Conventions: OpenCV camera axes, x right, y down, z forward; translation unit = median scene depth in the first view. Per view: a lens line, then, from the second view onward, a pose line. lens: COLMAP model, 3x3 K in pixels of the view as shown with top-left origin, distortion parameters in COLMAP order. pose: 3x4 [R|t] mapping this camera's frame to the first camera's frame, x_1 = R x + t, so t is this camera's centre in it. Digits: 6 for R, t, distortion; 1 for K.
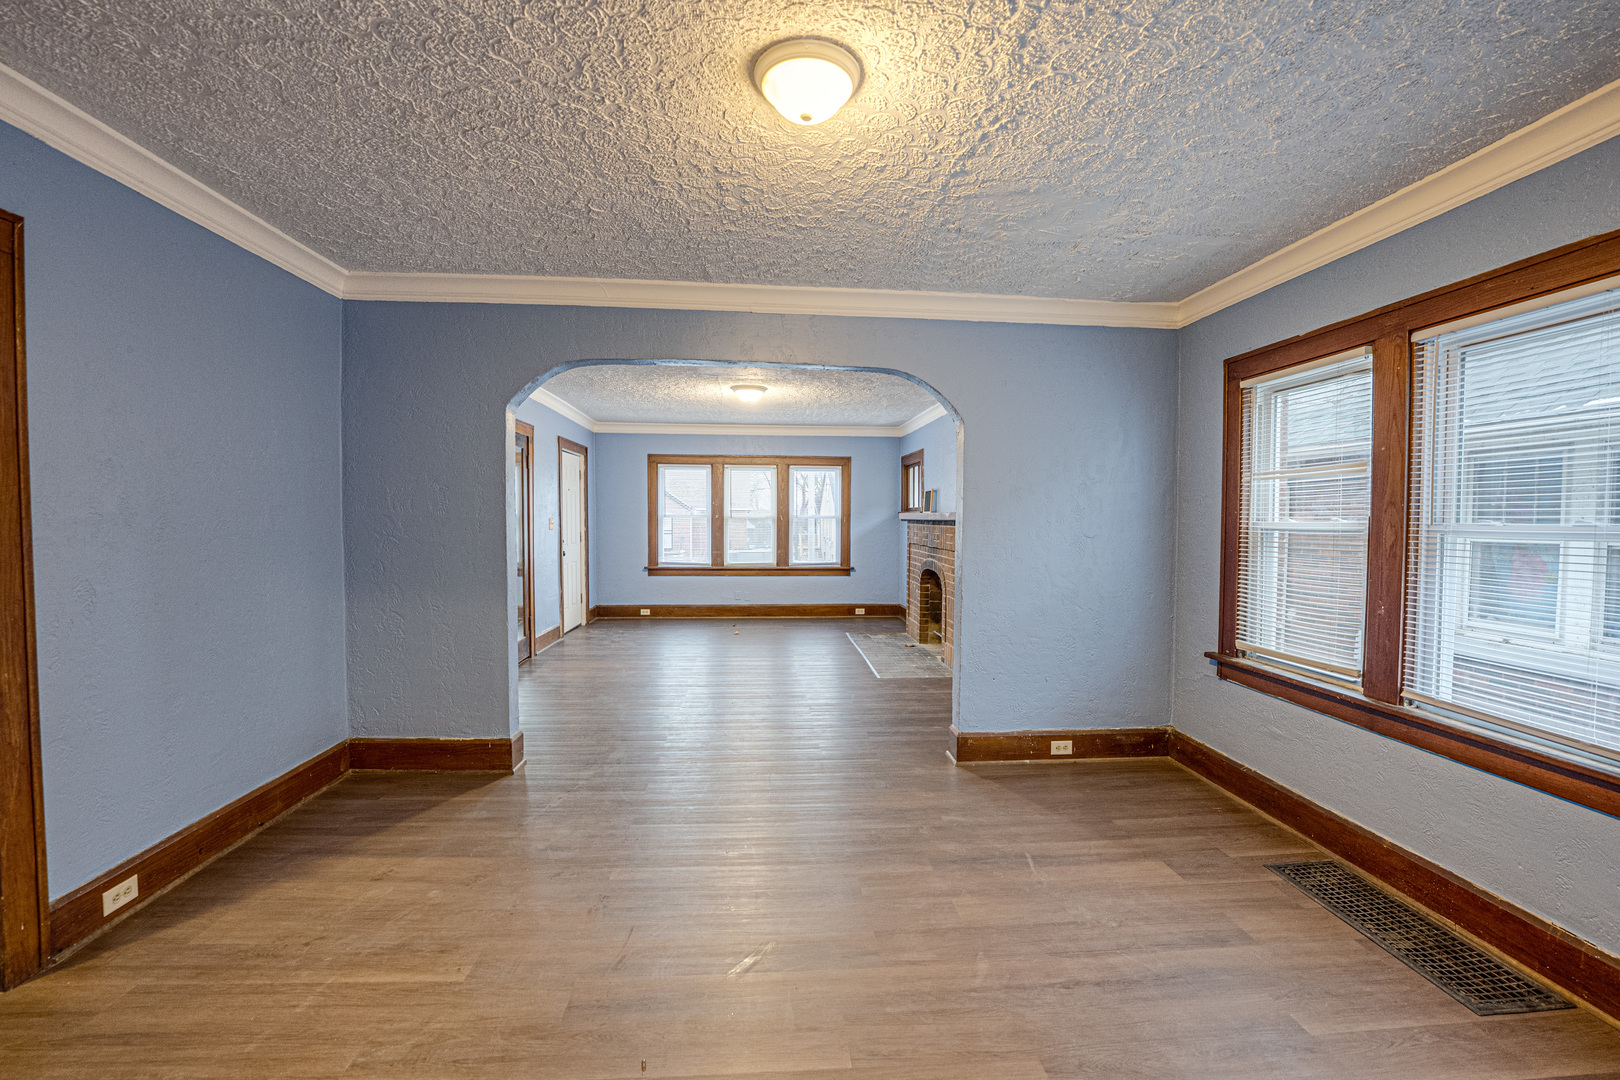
lens RADIAL K [[713.2, 0, 813.0], [0, 713.2, 542.9], [0, 0, 1]] dist [-0.029198, -0.000309]
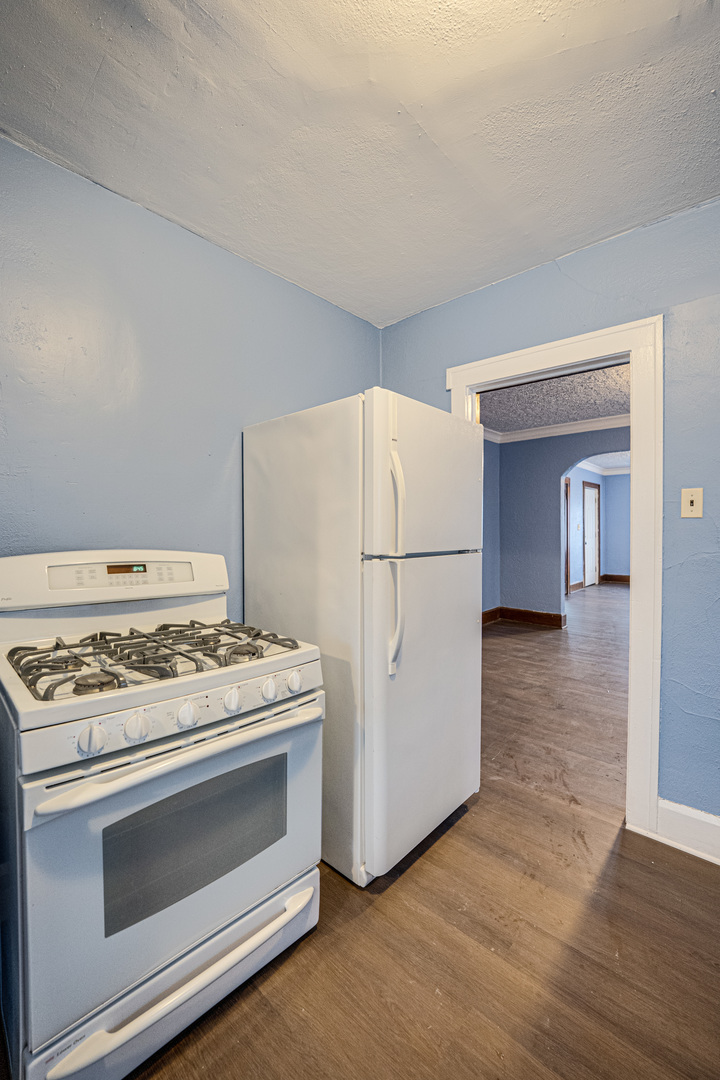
lens RADIAL K [[475.5, 0, 355.3], [0, 475.5, 536.3], [0, 0, 1]] dist [-0.029198, -0.000309]
pose [[0.702842, 0.001842, -0.711343, 0.088299], [-0.012837, 0.999867, -0.010095, 0.014364], [0.711230, 0.016227, 0.702772, -0.251533]]
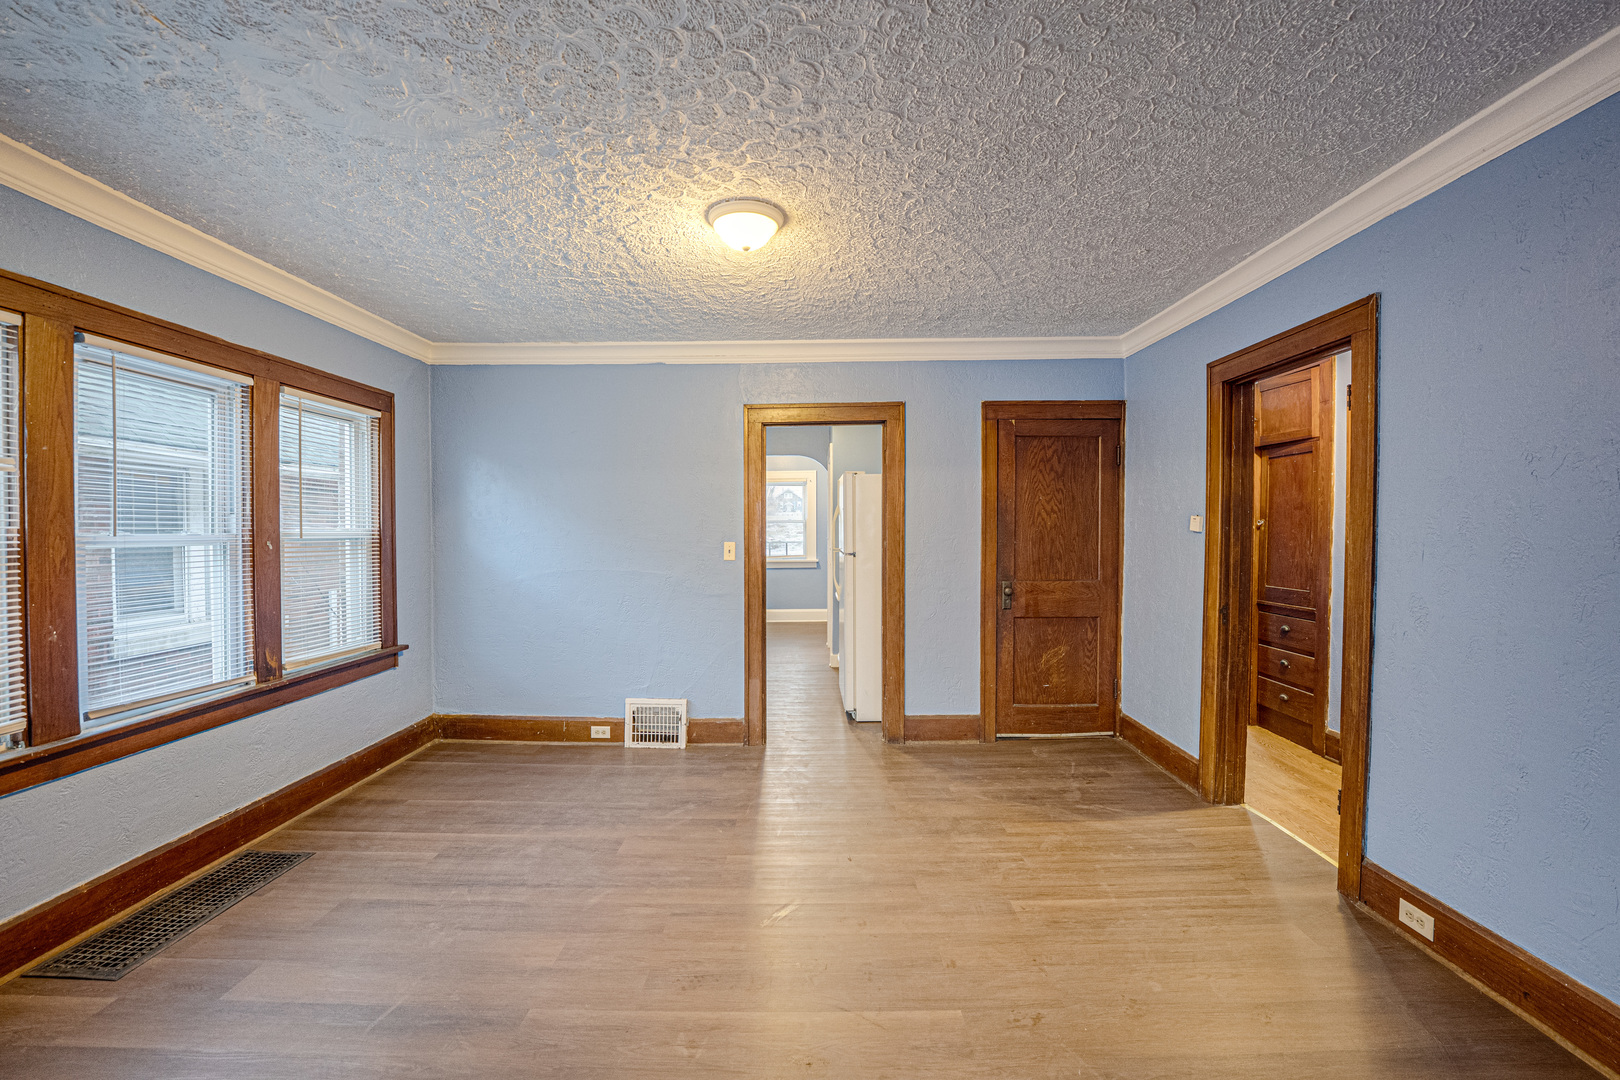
lens RADIAL K [[713.2, 0, 813.7], [0, 713.2, 541.5], [0, 0, 1]] dist [-0.029198, -0.000309]
pose [[-0.996882, -0.008373, 0.078460, -0.052348], [-0.004452, 0.998738, 0.050016, -0.018634], [-0.078780, 0.049511, -0.995662, 0.492326]]
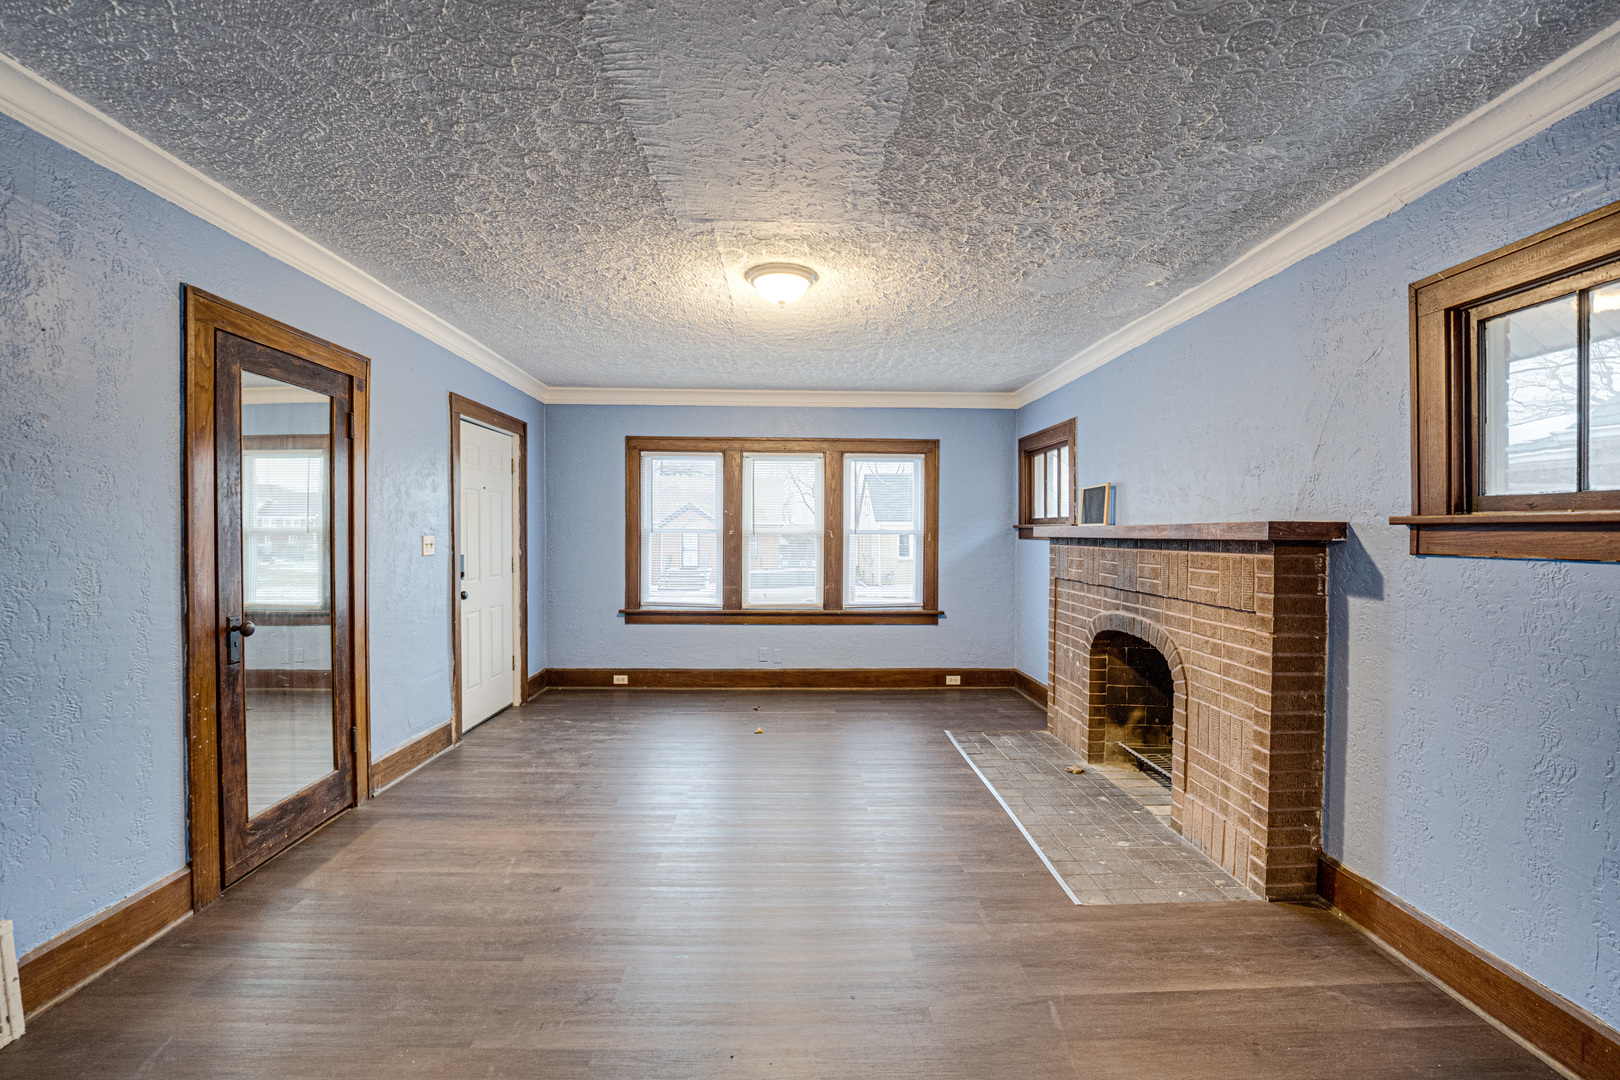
lens RADIAL K [[713.2, 0, 810.2], [0, 713.2, 538.9], [0, 0, 1]] dist [-0.029198, -0.000309]
pose [[0.998762, 0.000381, -0.049739, -0.032886], [-0.001761, 0.999614, -0.027716, -0.013783], [0.049709, 0.027769, 0.998378, 0.374291]]
